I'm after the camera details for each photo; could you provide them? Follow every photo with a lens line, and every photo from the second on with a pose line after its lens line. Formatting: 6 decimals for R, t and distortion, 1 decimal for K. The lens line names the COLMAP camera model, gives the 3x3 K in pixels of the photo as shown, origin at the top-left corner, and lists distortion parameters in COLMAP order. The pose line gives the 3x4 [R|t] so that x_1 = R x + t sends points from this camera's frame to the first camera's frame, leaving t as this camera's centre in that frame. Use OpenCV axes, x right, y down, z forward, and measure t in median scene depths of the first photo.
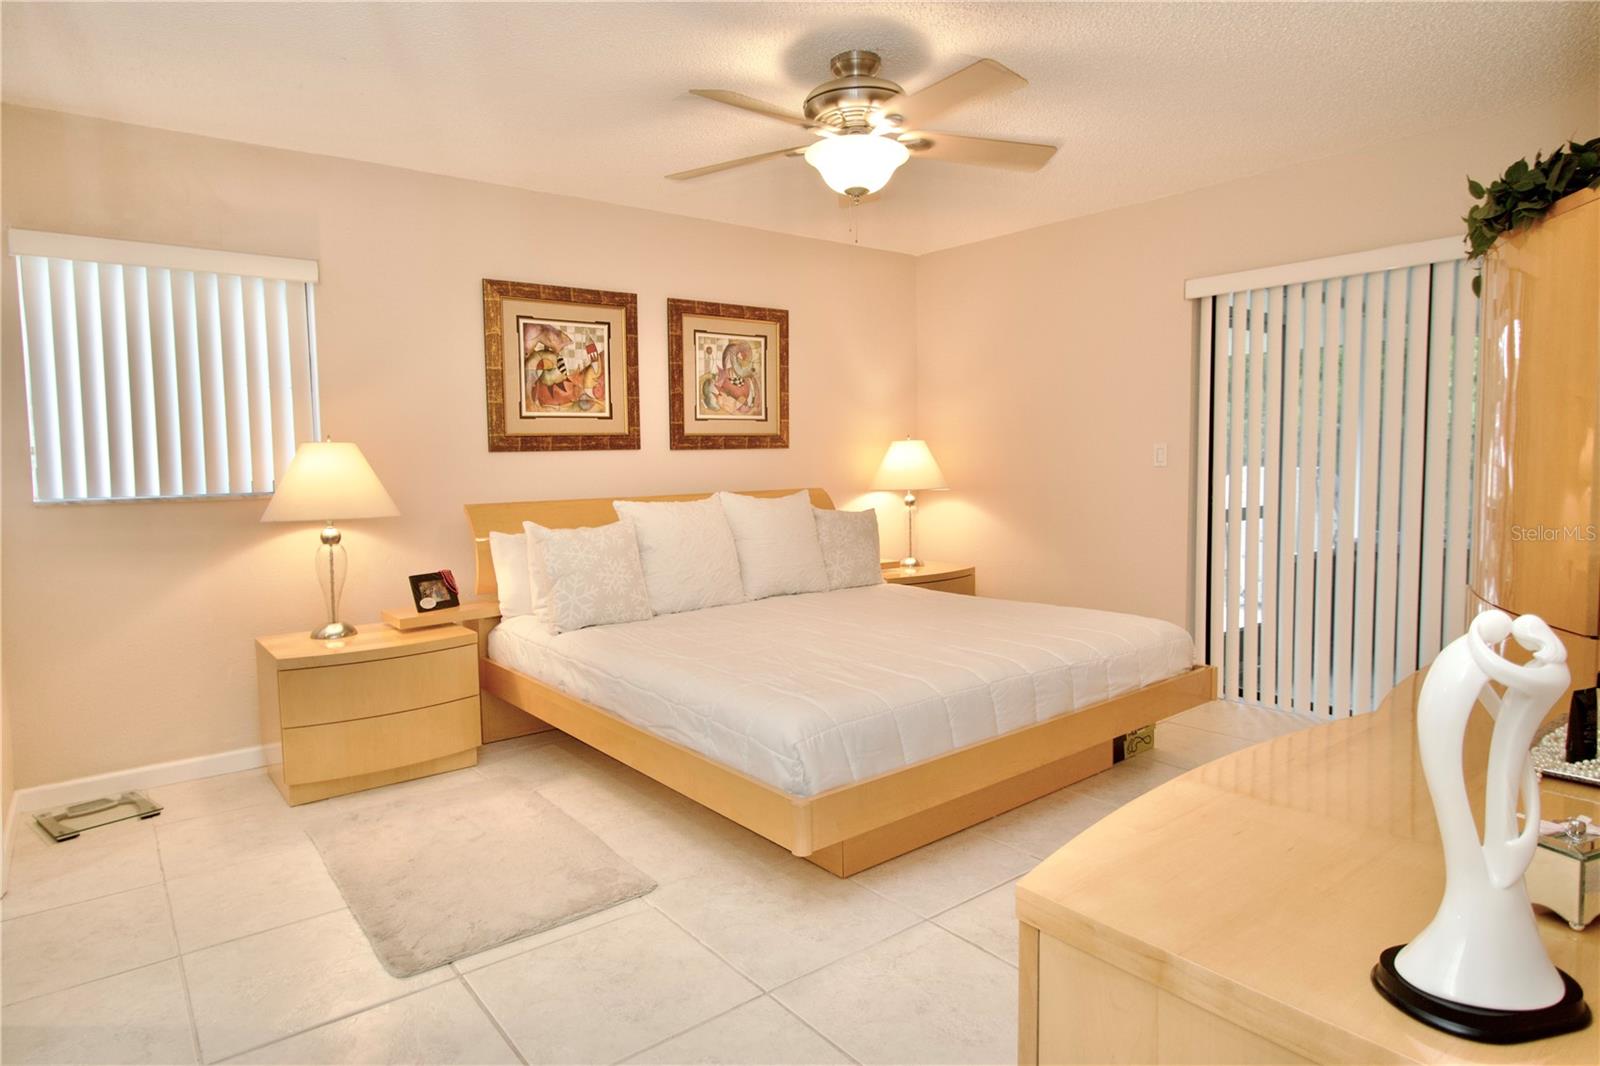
lens RADIAL K [[907.8, 0, 787.6], [0, 907.8, 526.9], [0, 0, 1]] dist [-0.014954, 0.004291]
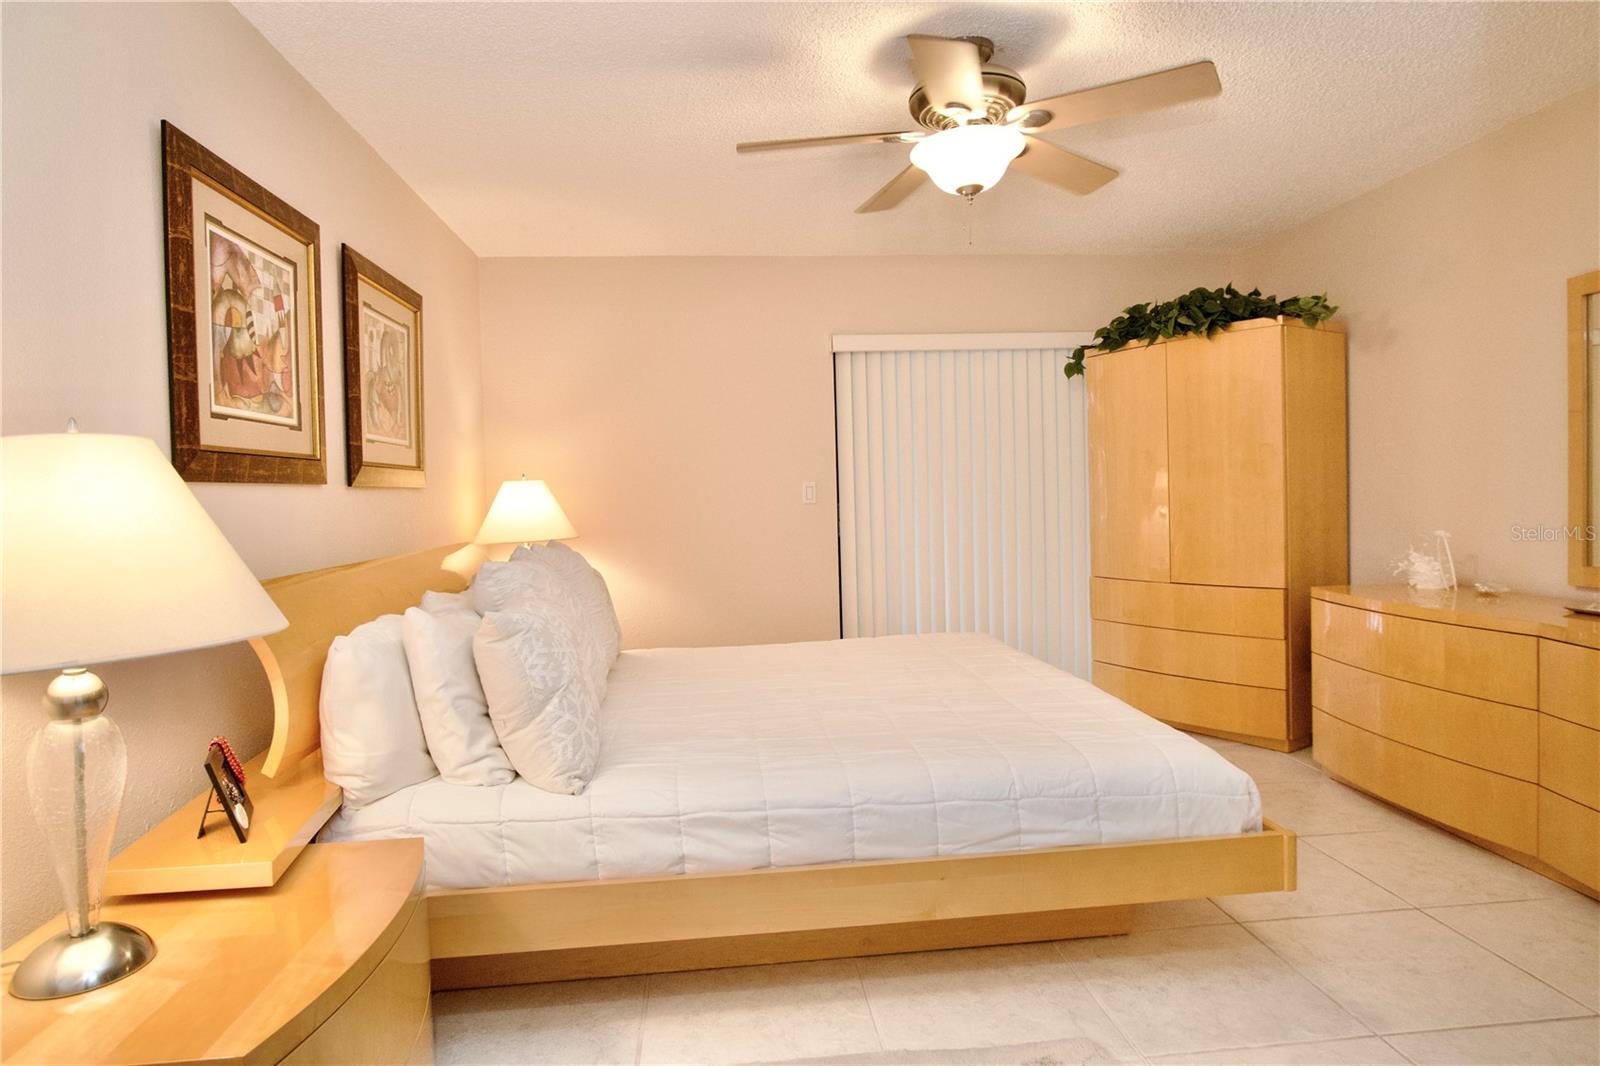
lens RADIAL K [[907.8, 0, 793.7], [0, 907.8, 526.6], [0, 0, 1]] dist [-0.014954, 0.004291]
pose [[0.546365, -0.033590, 0.836874, -0.523862], [0.092180, 0.995537, -0.020223, -0.019059], [-0.832459, 0.088192, 0.547022, 0.451513]]
